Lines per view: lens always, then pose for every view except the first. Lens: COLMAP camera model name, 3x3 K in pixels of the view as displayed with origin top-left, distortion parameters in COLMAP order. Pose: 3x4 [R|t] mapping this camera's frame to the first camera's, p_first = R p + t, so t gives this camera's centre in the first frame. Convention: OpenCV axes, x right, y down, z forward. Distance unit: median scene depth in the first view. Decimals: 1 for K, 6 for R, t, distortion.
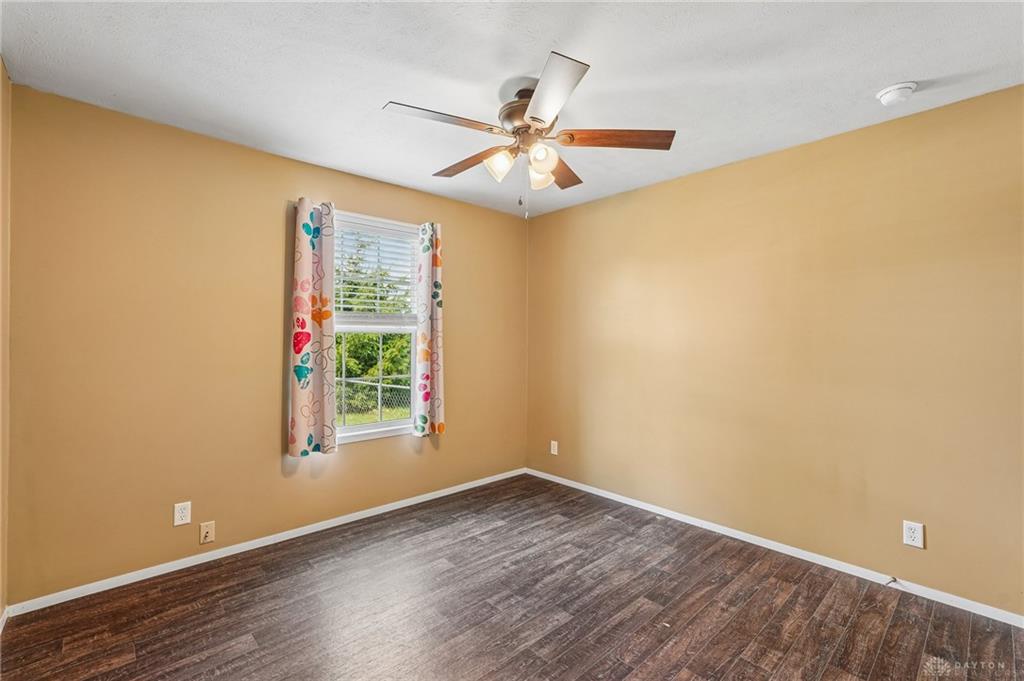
lens RADIAL K [[456.0, 0, 512.0], [0, 456.0, 340.5], [0, 0, 1]] dist [-0.013157, 0.009483]
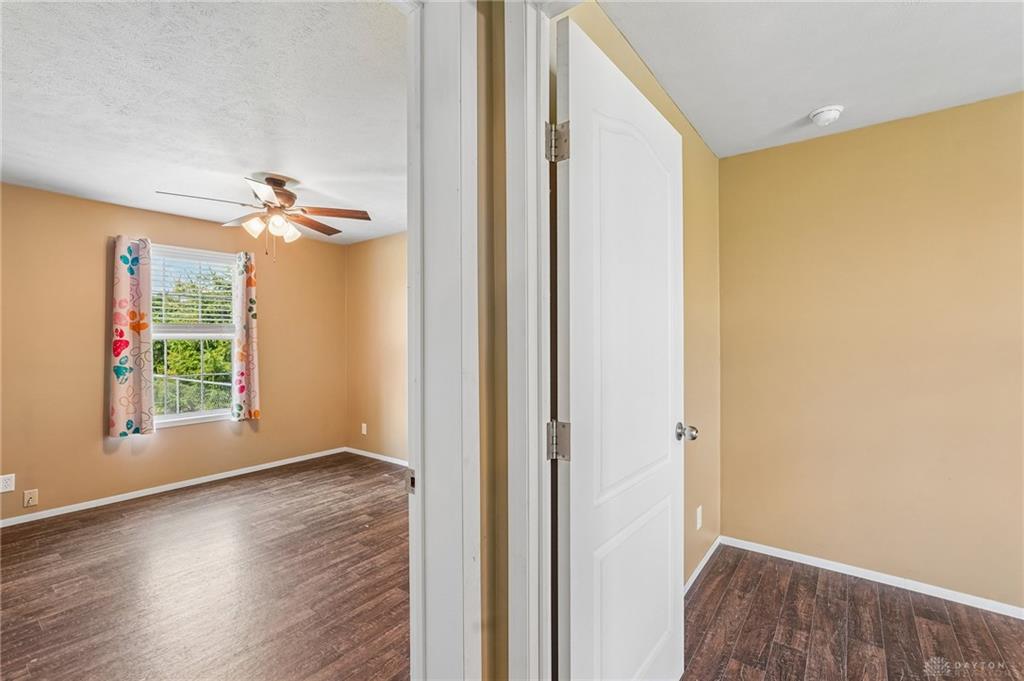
lens RADIAL K [[456.0, 0, 512.0], [0, 456.0, 340.5], [0, 0, 1]] dist [-0.013157, 0.009483]
pose [[0.985527, -0.009856, 0.169233, 0.394306], [0.010600, 0.999938, -0.003496, -0.000649], [-0.169188, 0.005239, 0.985570, -0.431962]]
